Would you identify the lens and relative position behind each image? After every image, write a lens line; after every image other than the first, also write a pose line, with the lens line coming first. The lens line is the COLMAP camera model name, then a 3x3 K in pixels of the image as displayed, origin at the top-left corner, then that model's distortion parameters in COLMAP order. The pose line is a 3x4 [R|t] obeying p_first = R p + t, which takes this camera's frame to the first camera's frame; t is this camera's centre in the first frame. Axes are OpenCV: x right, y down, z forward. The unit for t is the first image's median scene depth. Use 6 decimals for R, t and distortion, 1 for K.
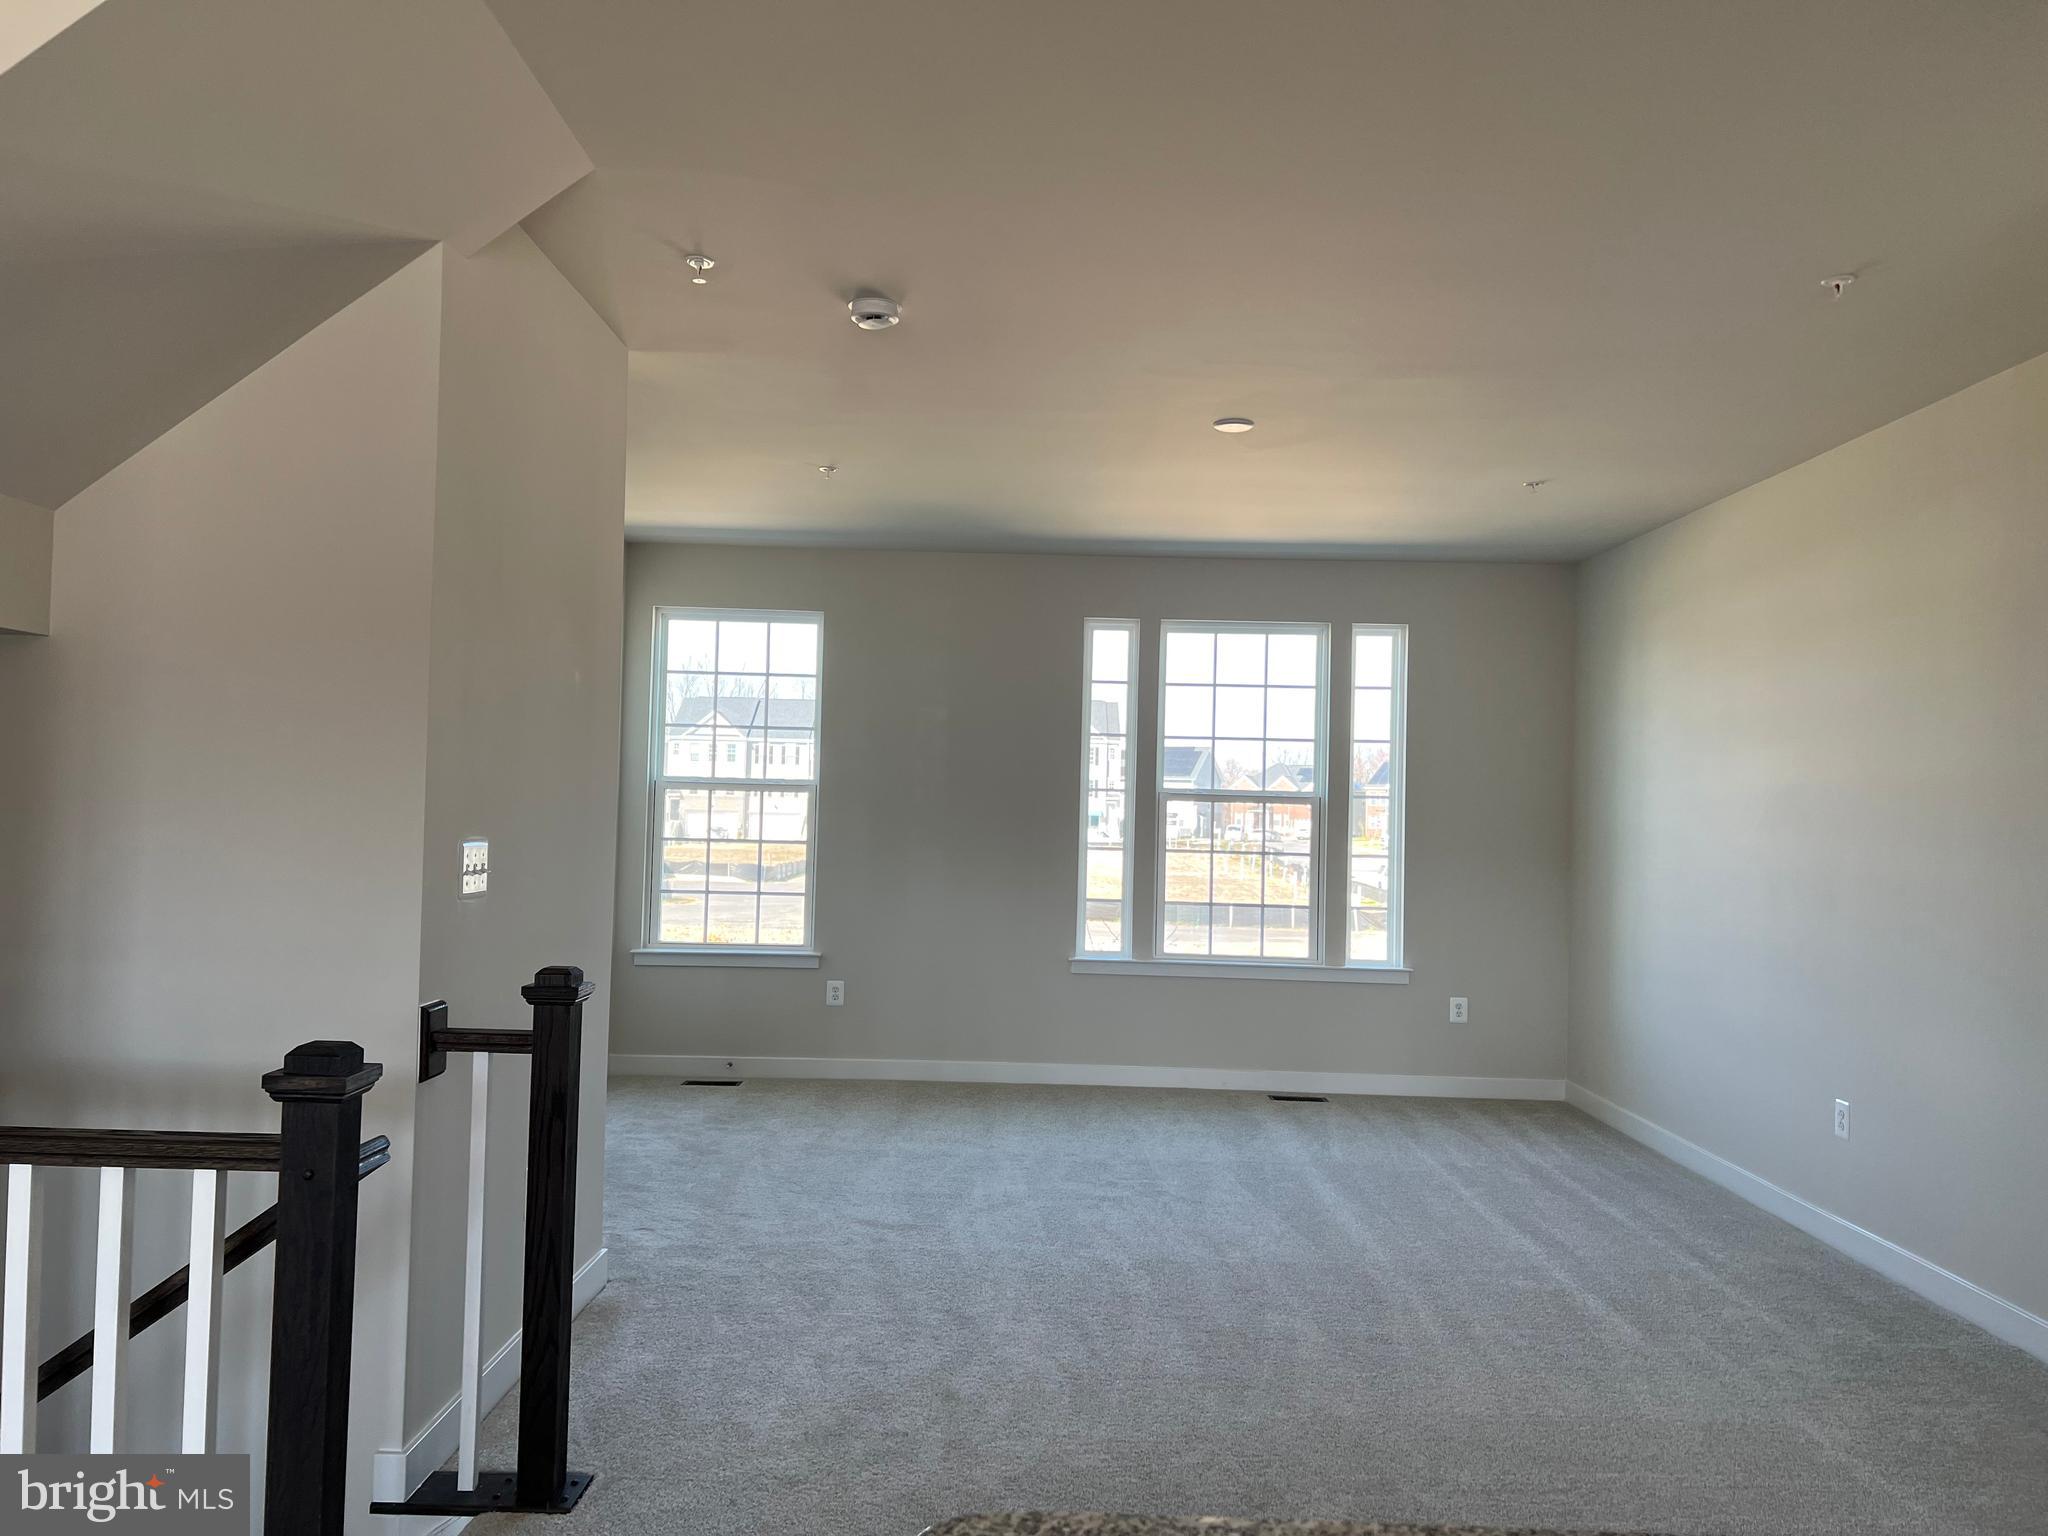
lens RADIAL K [[1524.3, 0, 1020.9], [0, 1524.3, 780.3], [0, 0, 1]] dist [0.078836, -0.134824]
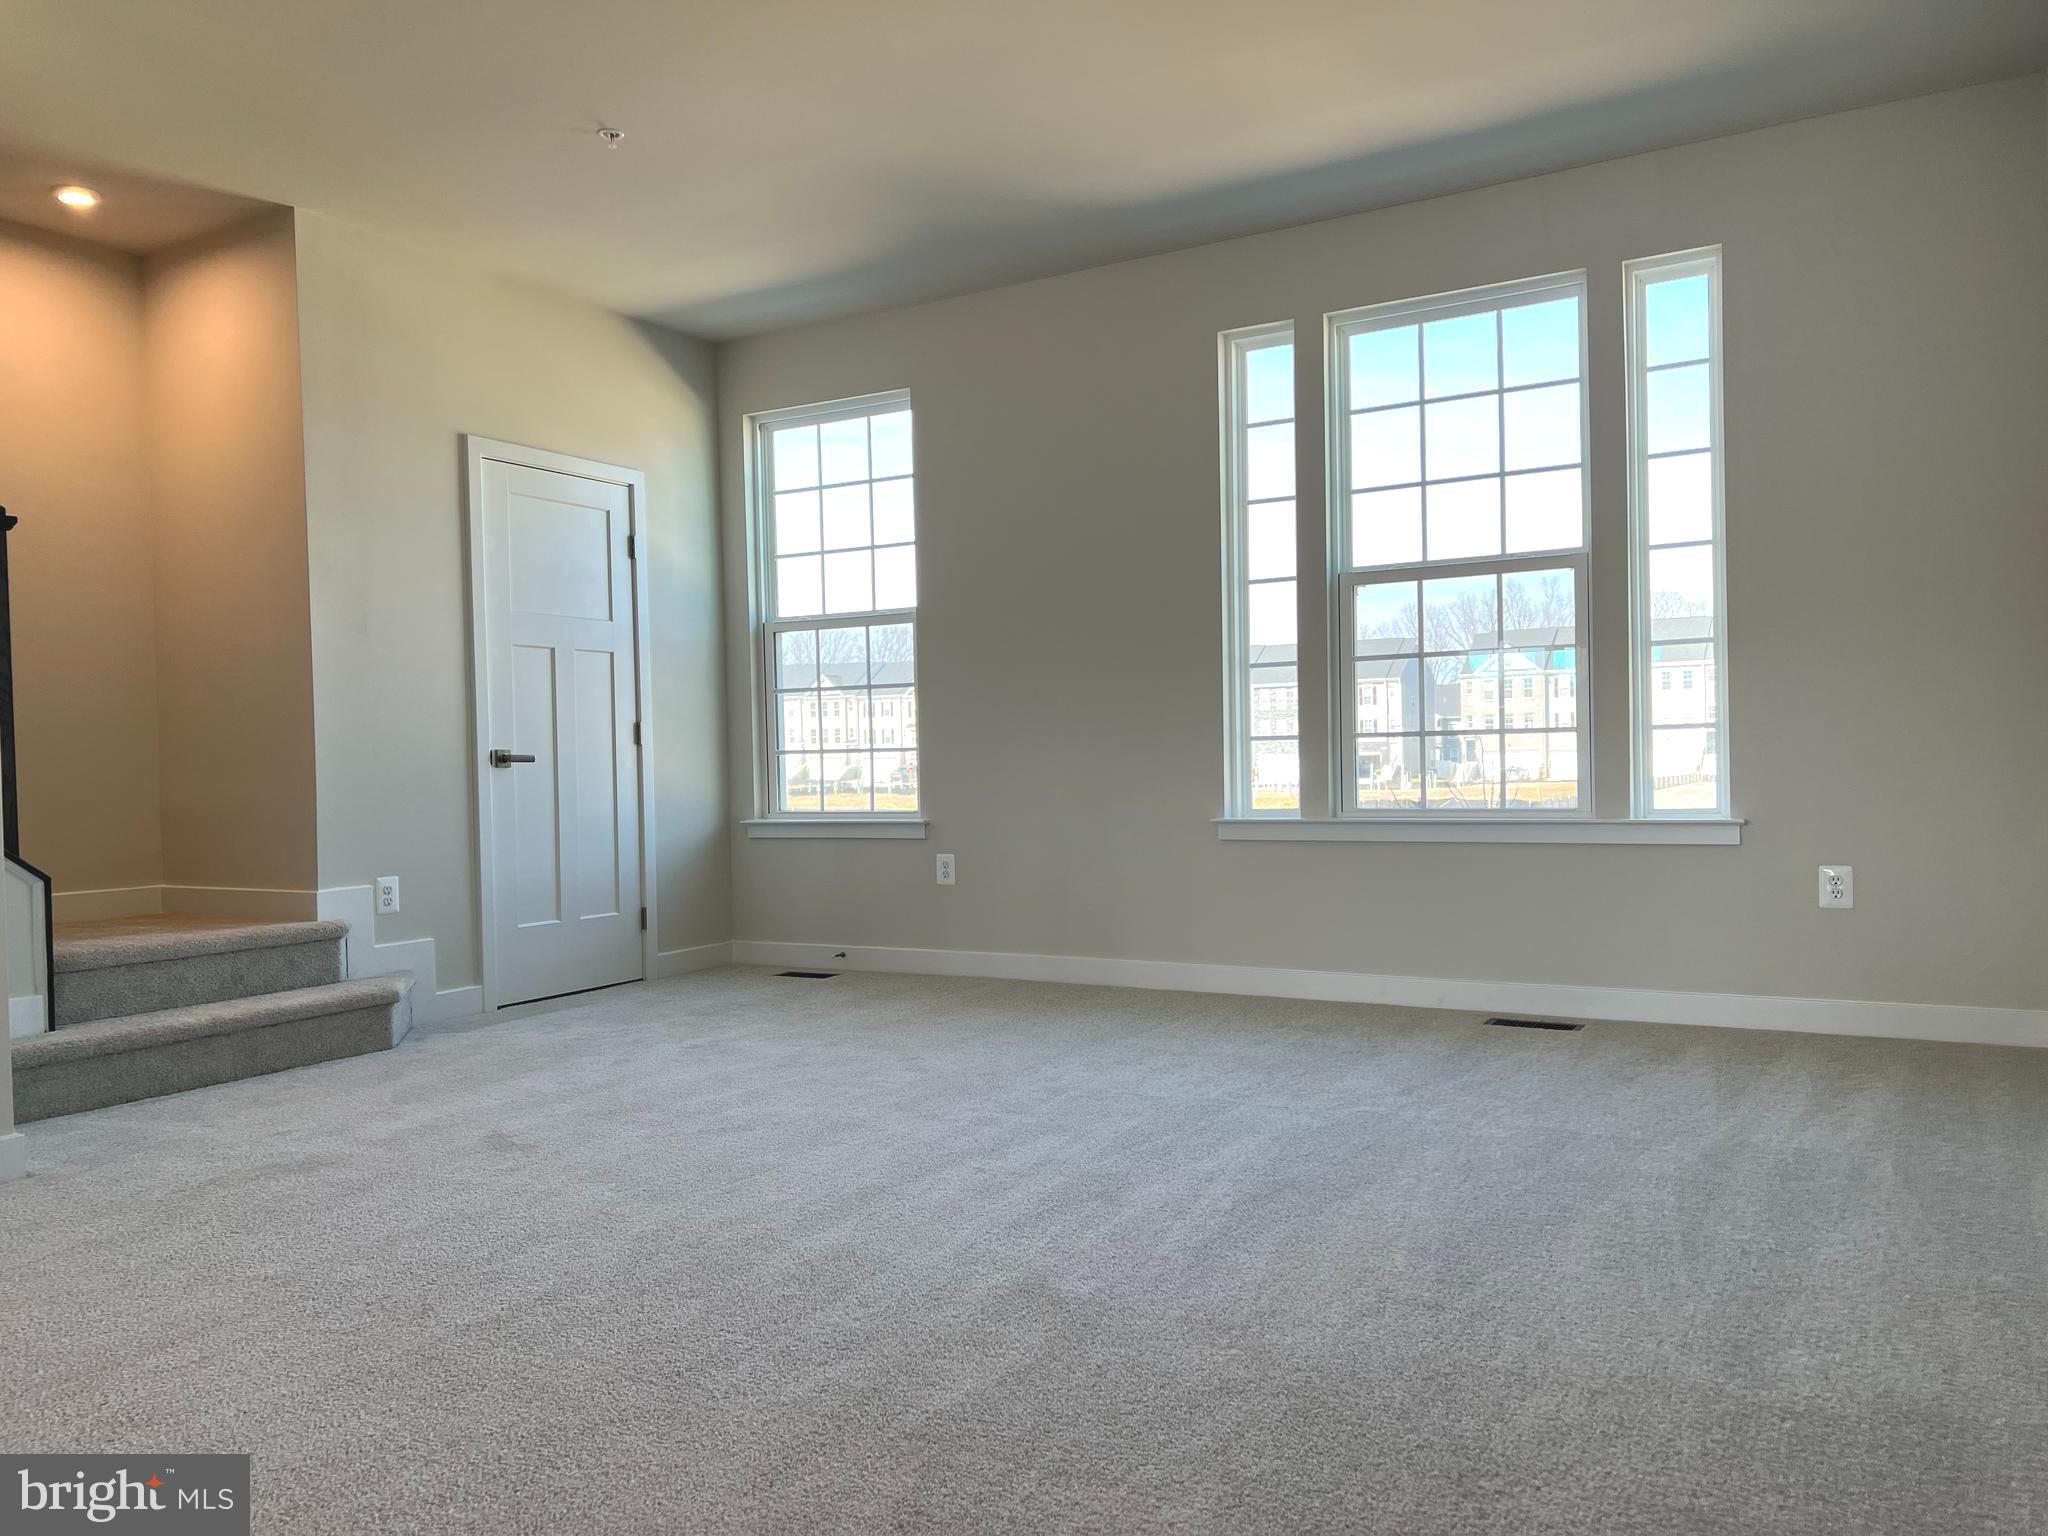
lens RADIAL K [[1524.3, 0, 1020.9], [0, 1524.3, 780.3], [0, 0, 1]] dist [0.078836, -0.134824]
pose [[0.861110, -0.039286, -0.506899, 0.314816], [0.055794, 0.998290, 0.017411, 0.081156], [0.505348, -0.043275, 0.861830, 0.337518]]
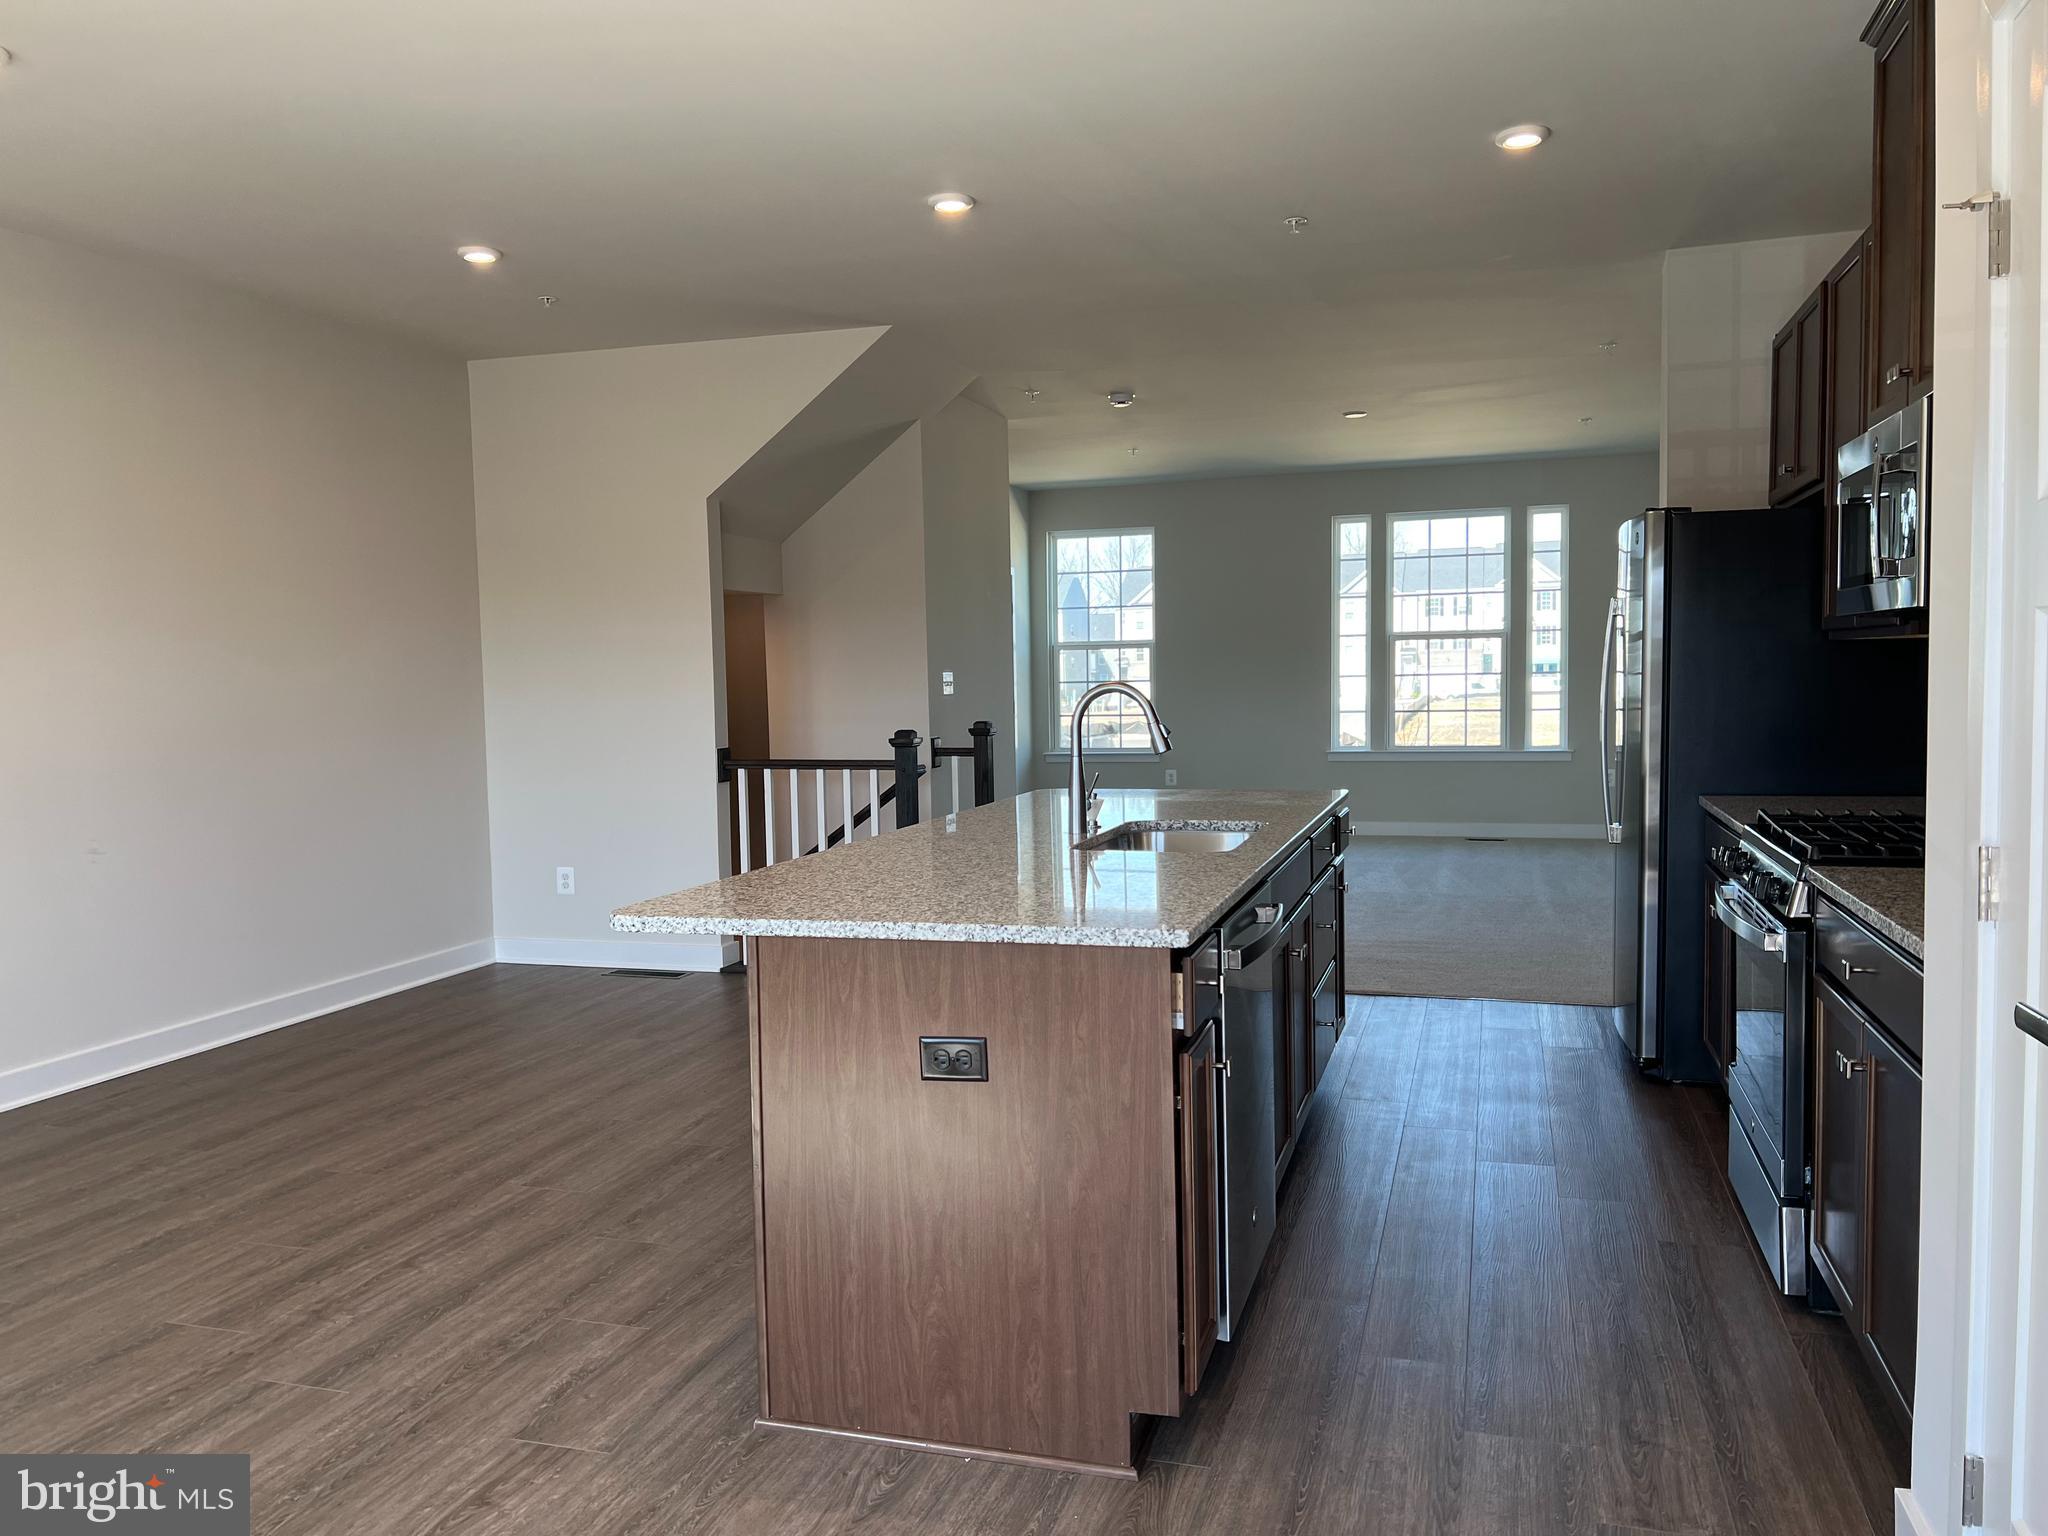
lens RADIAL K [[1524.3, 0, 1020.9], [0, 1524.3, 780.3], [0, 0, 1]] dist [0.078836, -0.134824]
pose [[0.956796, -0.028044, -0.289403, 0.174421], [0.054177, 0.995102, 0.082688, 0.006338], [0.285667, -0.094794, 0.953629, -0.498281]]
